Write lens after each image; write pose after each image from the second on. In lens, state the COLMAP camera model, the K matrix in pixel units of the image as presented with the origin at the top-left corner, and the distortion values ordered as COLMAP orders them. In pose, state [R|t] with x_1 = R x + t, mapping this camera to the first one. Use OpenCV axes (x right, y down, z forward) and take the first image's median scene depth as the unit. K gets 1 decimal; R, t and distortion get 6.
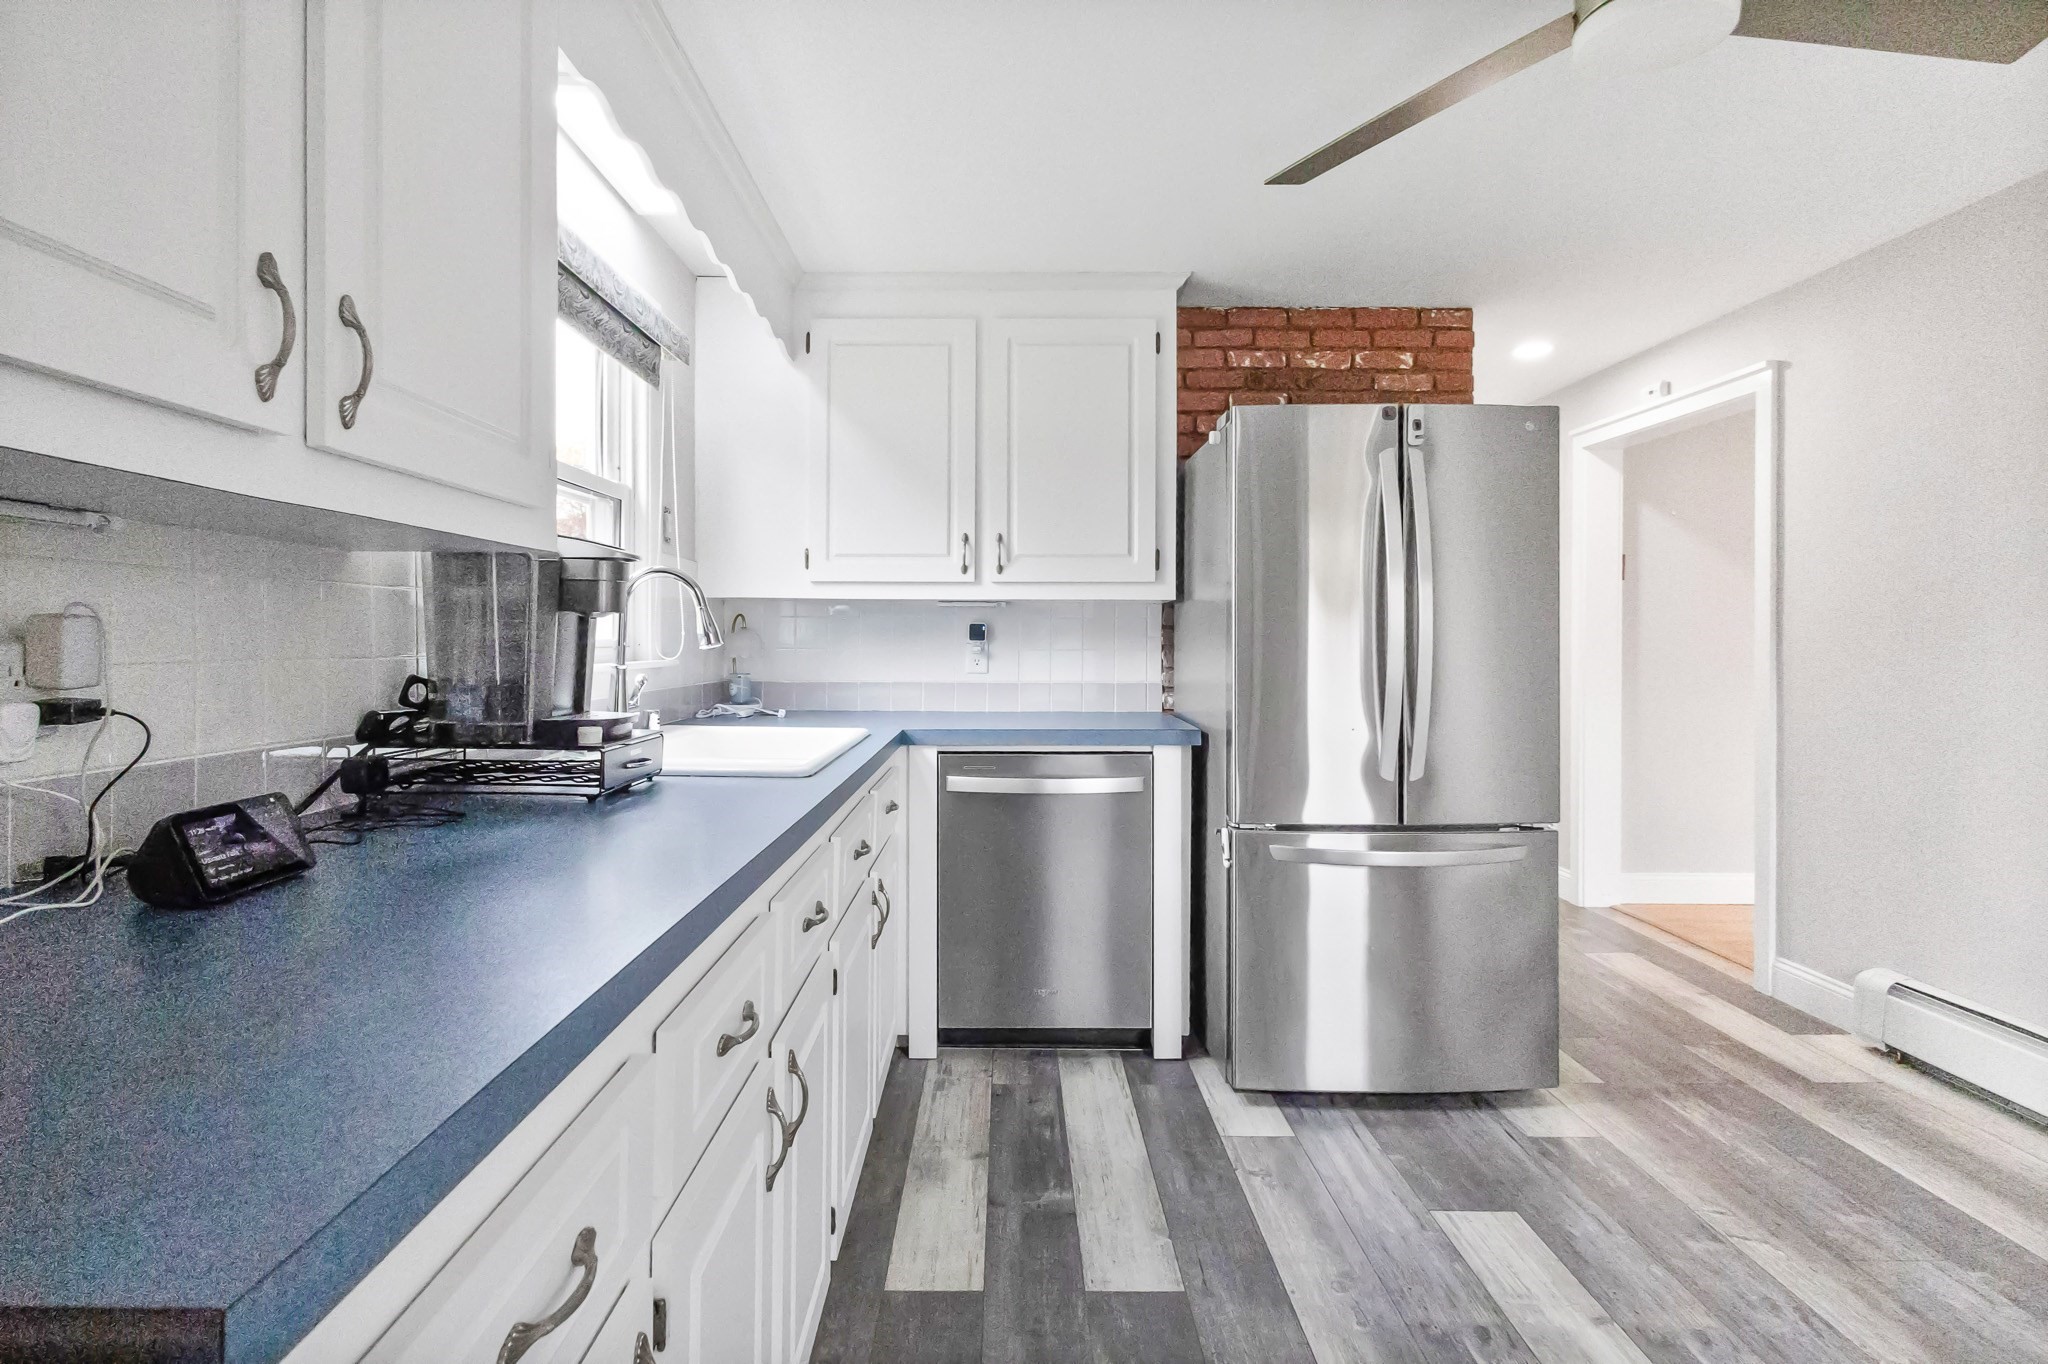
lens RADIAL K [[995.4, 0, 1016.6], [0, 995.4, 640.5], [0, 0, 1]] dist [0.018379, 0.000008]
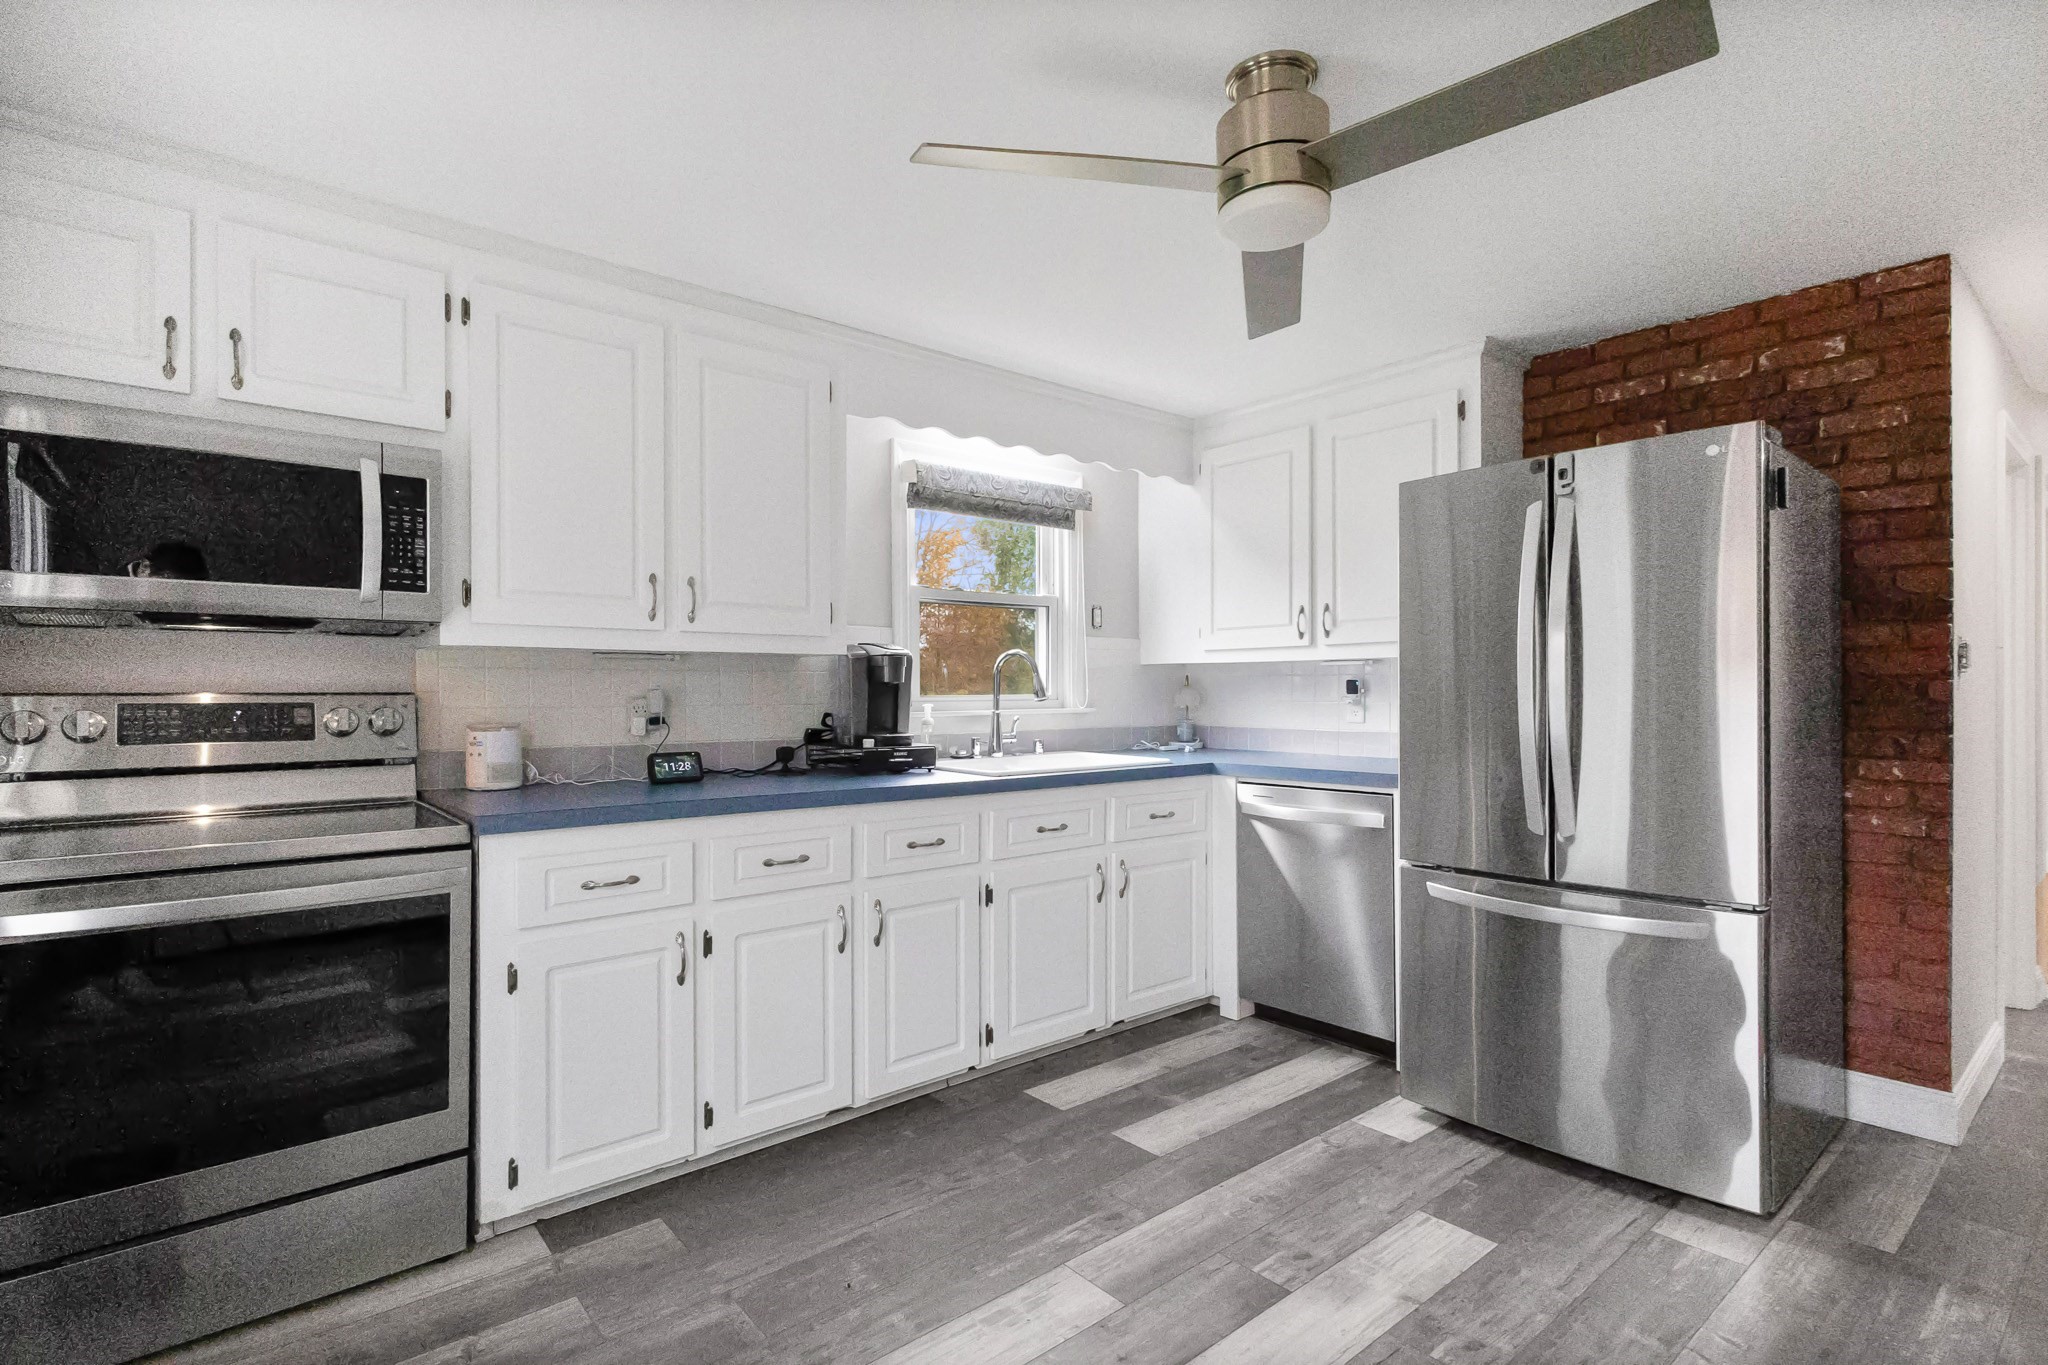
lens RADIAL K [[989.1, 0, 1023.3], [0, 989.1, 693.2], [0, 0, 1]] dist [-0.000483, -0.000011]
pose [[0.635907, -0.002958, -0.771760, 0.768506], [0.004353, 0.999990, -0.000246, -0.003338], [0.771753, -0.003202, 0.635914, -0.021871]]
